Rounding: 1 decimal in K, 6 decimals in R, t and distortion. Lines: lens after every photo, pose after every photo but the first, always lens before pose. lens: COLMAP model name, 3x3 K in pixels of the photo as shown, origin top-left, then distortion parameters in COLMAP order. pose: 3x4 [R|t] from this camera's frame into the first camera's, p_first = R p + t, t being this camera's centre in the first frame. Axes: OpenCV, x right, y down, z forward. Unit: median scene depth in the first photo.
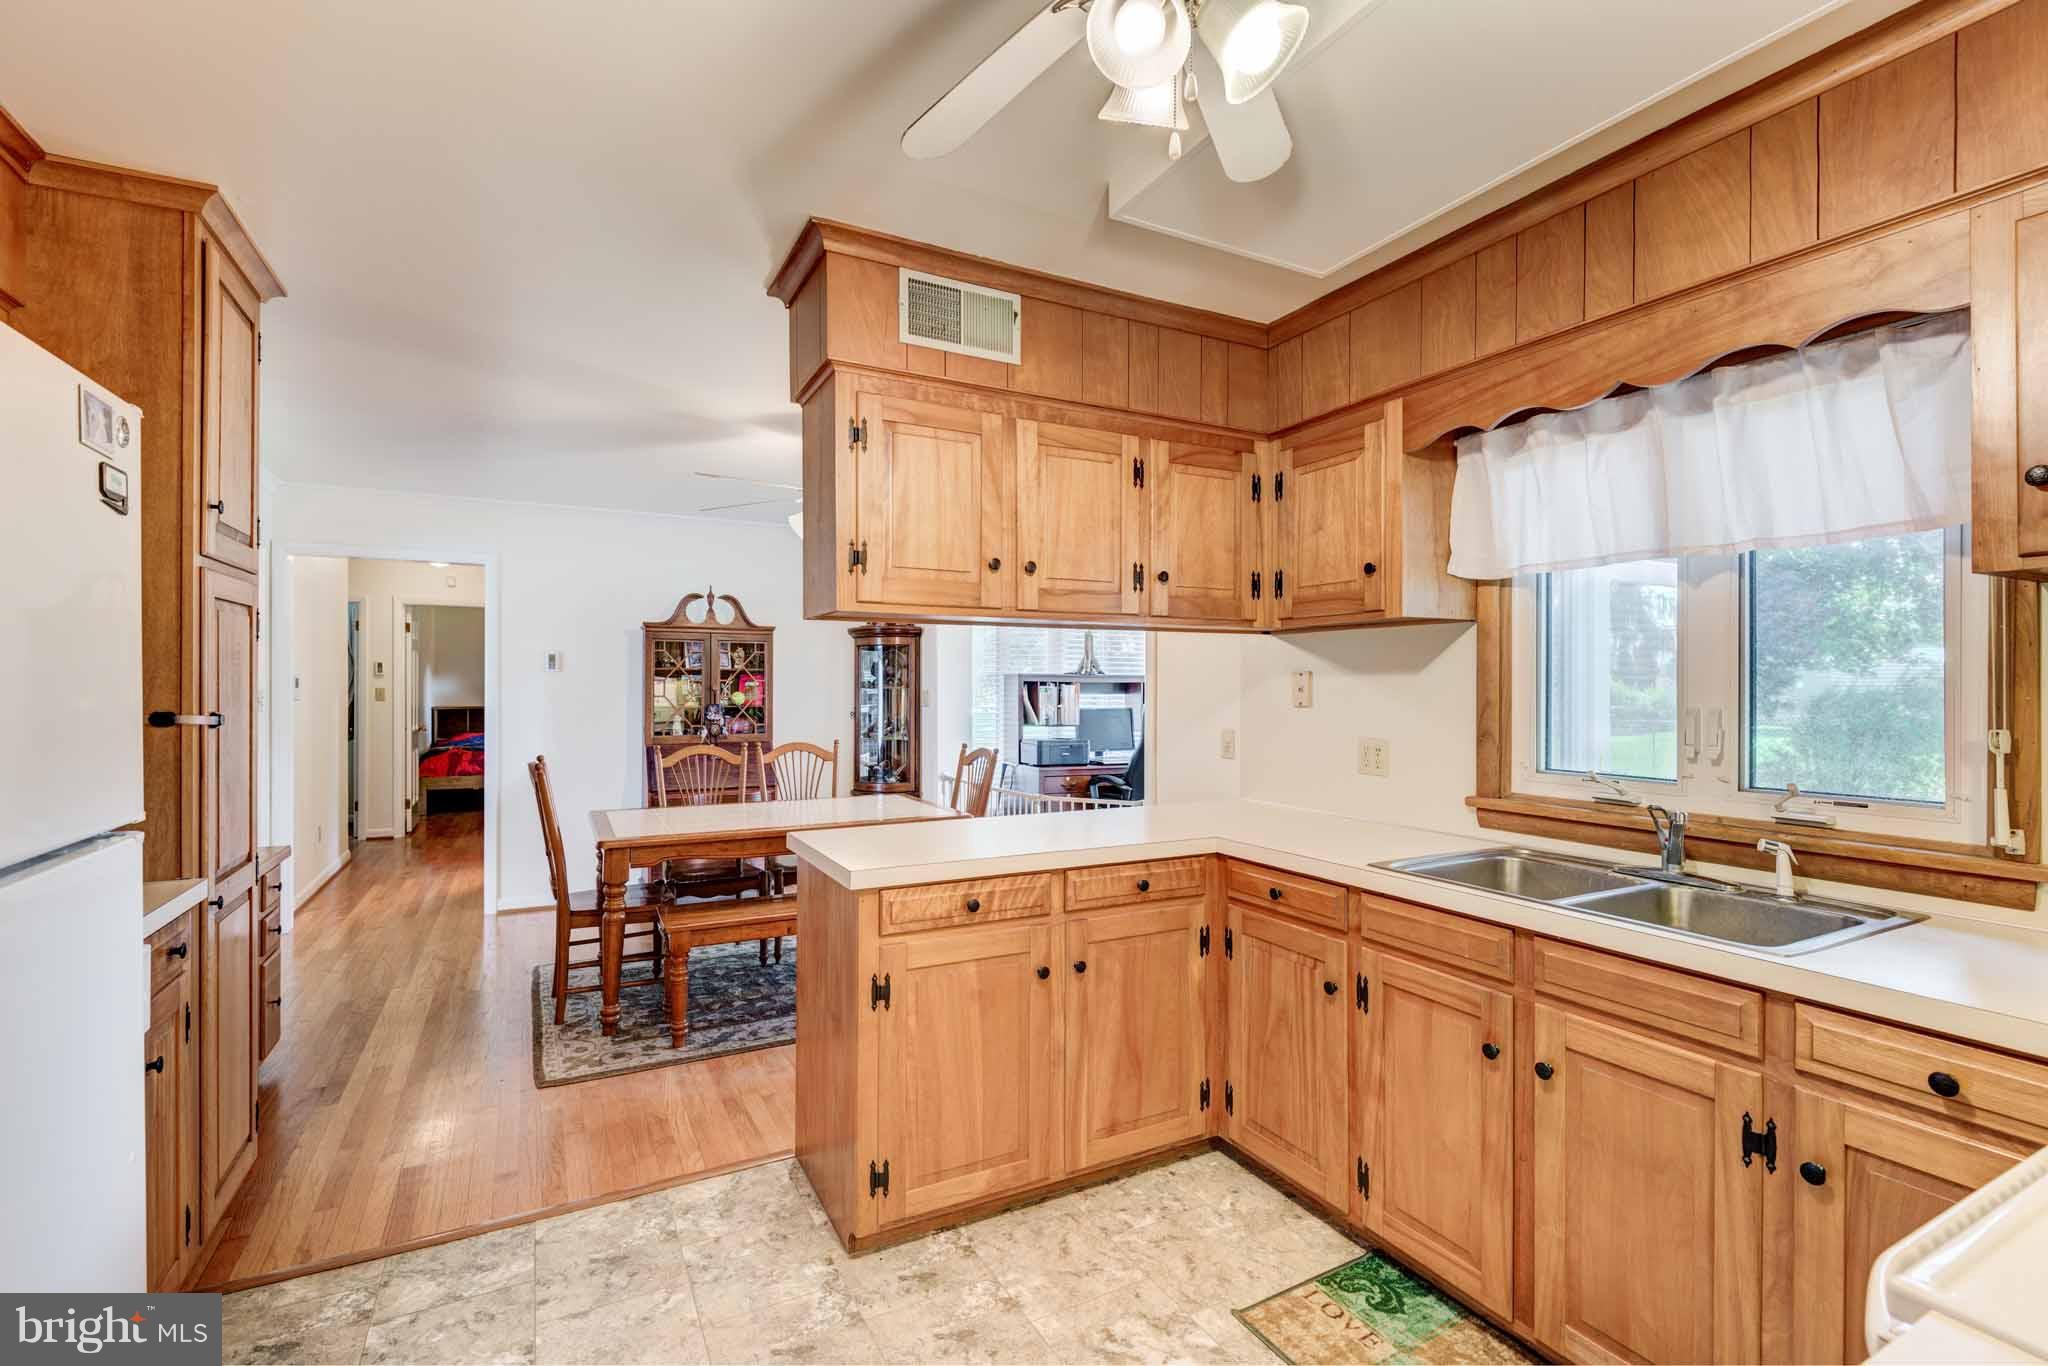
lens RADIAL K [[914.4, 0, 1024.0], [0, 914.4, 683.0], [0, 0, 1]] dist [0.030182, -0.020925]
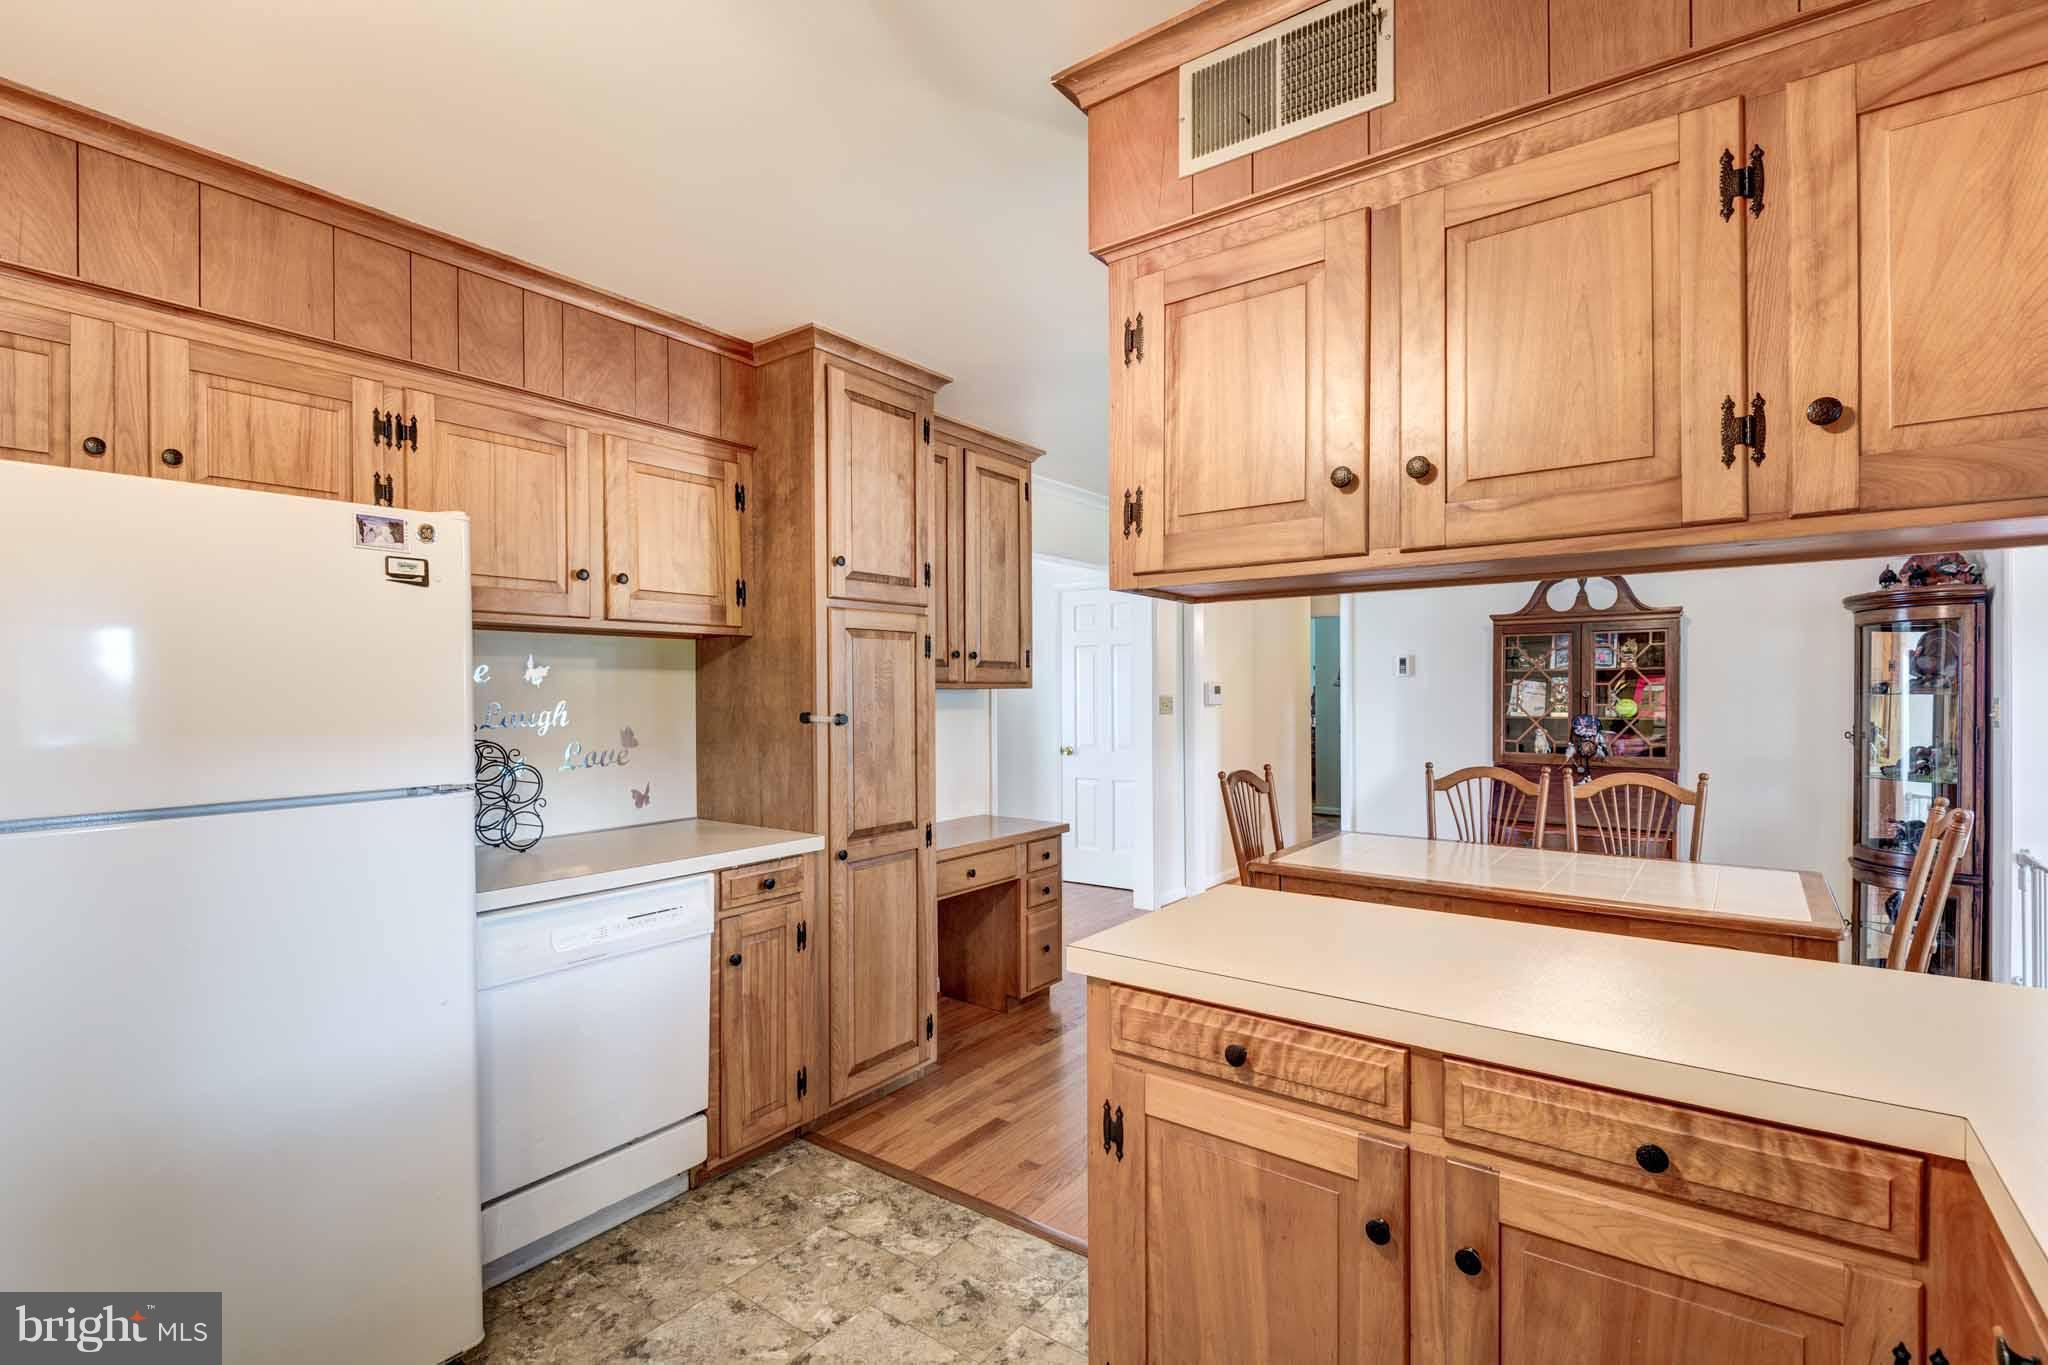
lens RADIAL K [[944.0, 0, 1023.1], [0, 944.0, 698.2], [0, 0, 1]] dist [0.031216, -0.021457]
pose [[0.429020, 0.002532, -0.903291, 0.418955], [0.007100, 0.999956, 0.006175, 0.002226], [0.903267, -0.009063, 0.428983, 0.565218]]
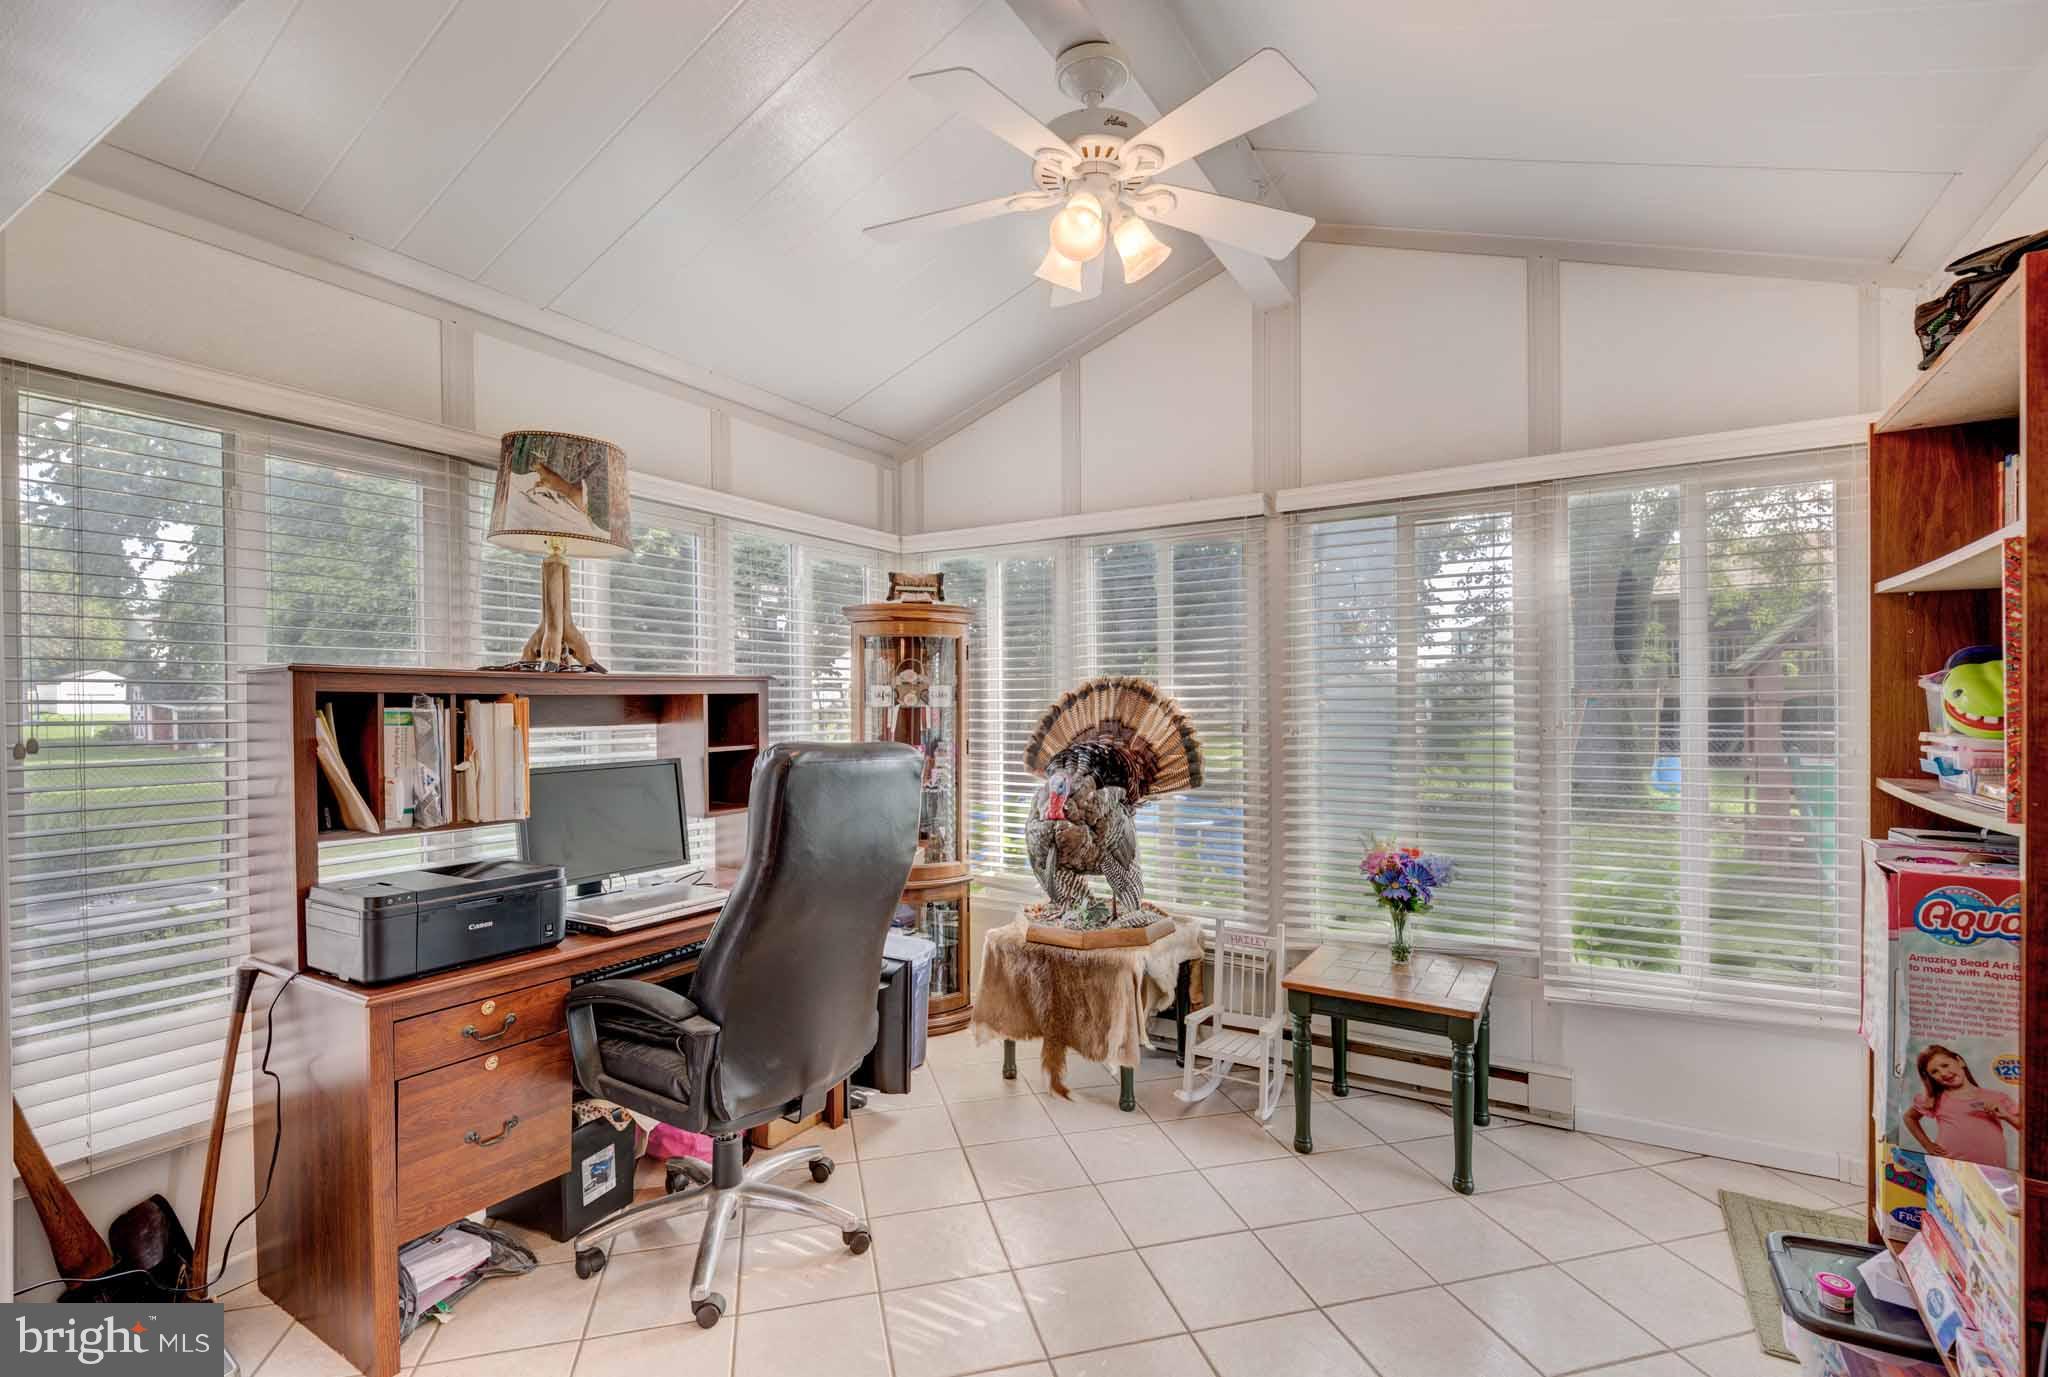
lens RADIAL K [[924.2, 0, 1020.2], [0, 924.2, 712.3], [0, 0, 1]] dist [0.000185, -0.000033]
pose [[0.857017, -0.015329, 0.515060, 0.113790], [0.007650, 0.999826, 0.017029, 0.003513], [-0.515231, -0.010654, 0.856985, 1.718707]]
